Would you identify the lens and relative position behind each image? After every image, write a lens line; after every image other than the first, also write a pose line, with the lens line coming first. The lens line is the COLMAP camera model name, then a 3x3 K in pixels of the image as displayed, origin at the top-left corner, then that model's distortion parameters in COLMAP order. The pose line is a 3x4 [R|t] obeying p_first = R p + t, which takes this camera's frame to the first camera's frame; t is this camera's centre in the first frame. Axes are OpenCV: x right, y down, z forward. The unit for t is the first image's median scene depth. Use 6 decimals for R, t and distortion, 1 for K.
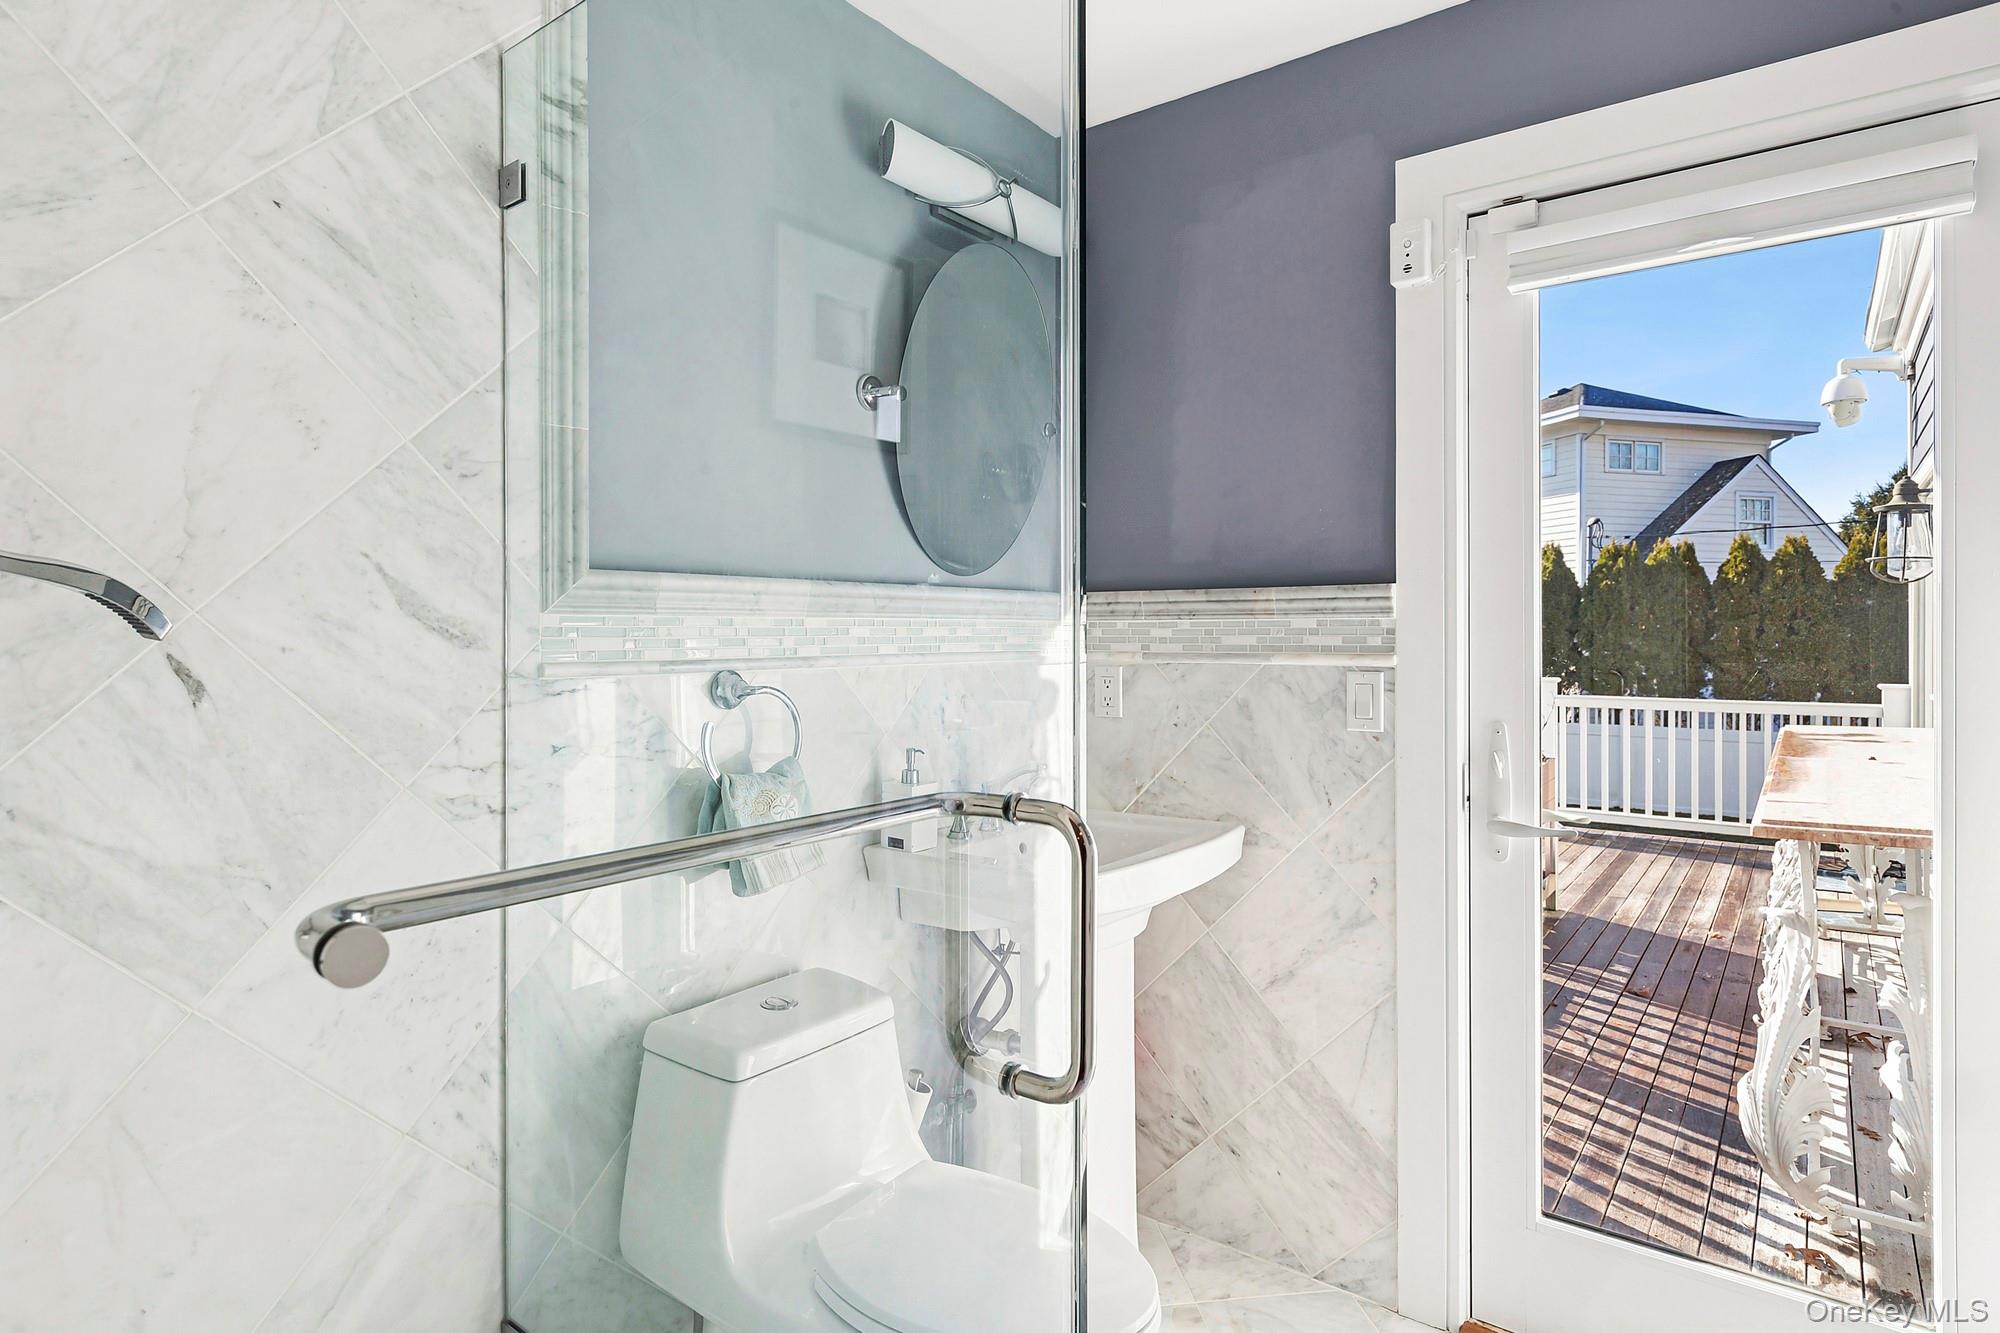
lens RADIAL K [[1073.6, 0, 1000.0], [0, 1073.6, 666.5], [0, 0, 1]] dist [0.000067, -0.000002]
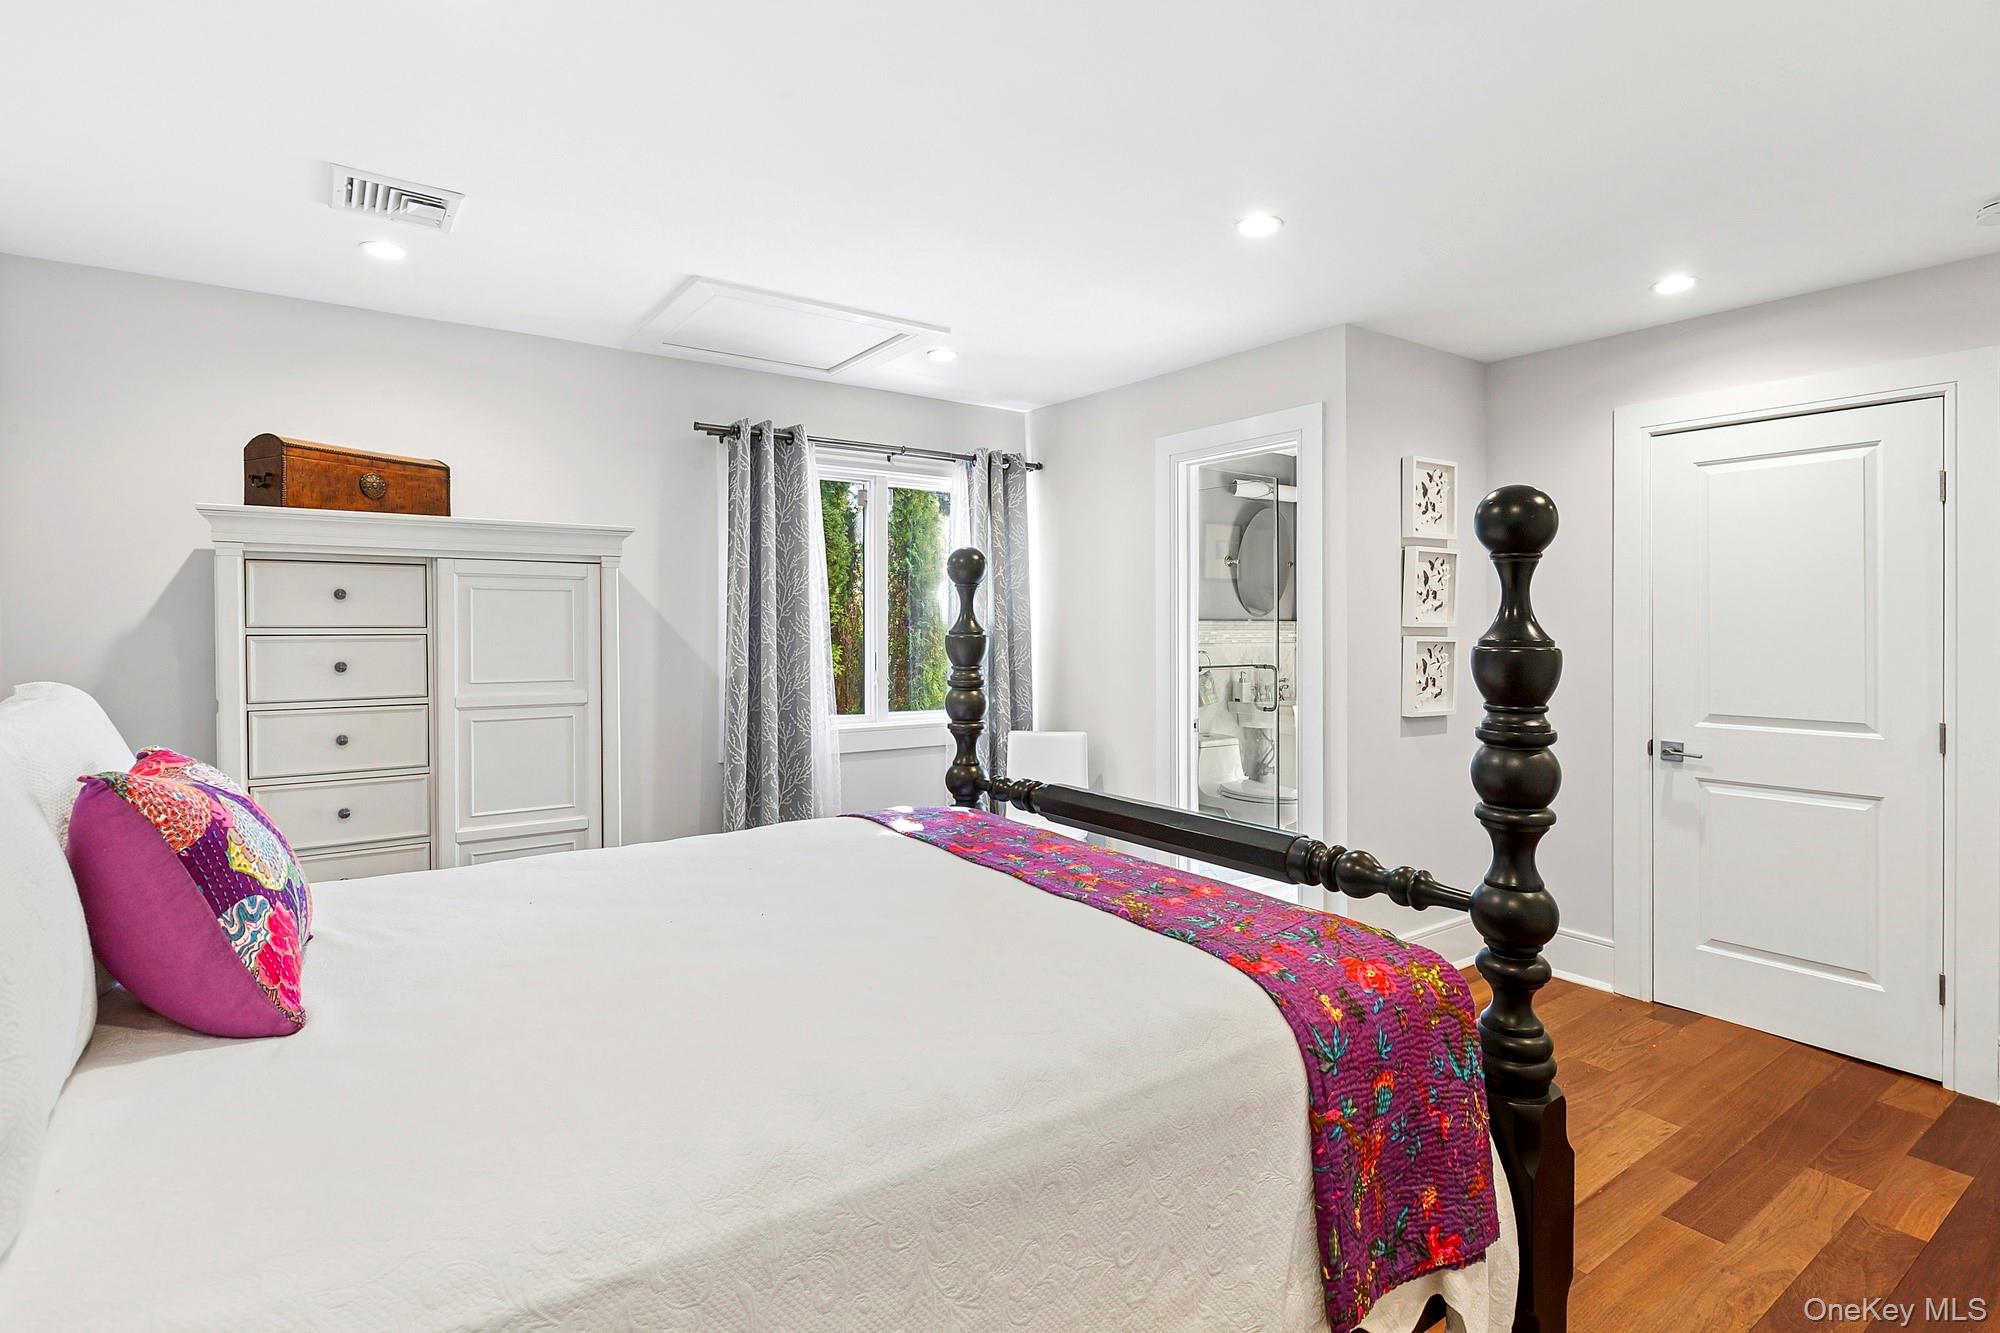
lens RADIAL K [[979.3, 0, 1000.0], [0, 979.3, 666.5], [0, 0, 1]] dist [0.000093, -0.000002]
pose [[0.957417, 0.004067, -0.288681, 0.069511], [-0.002730, 0.999984, 0.005034, 0.041084], [0.288697, -0.004032, 0.957412, -2.014075]]
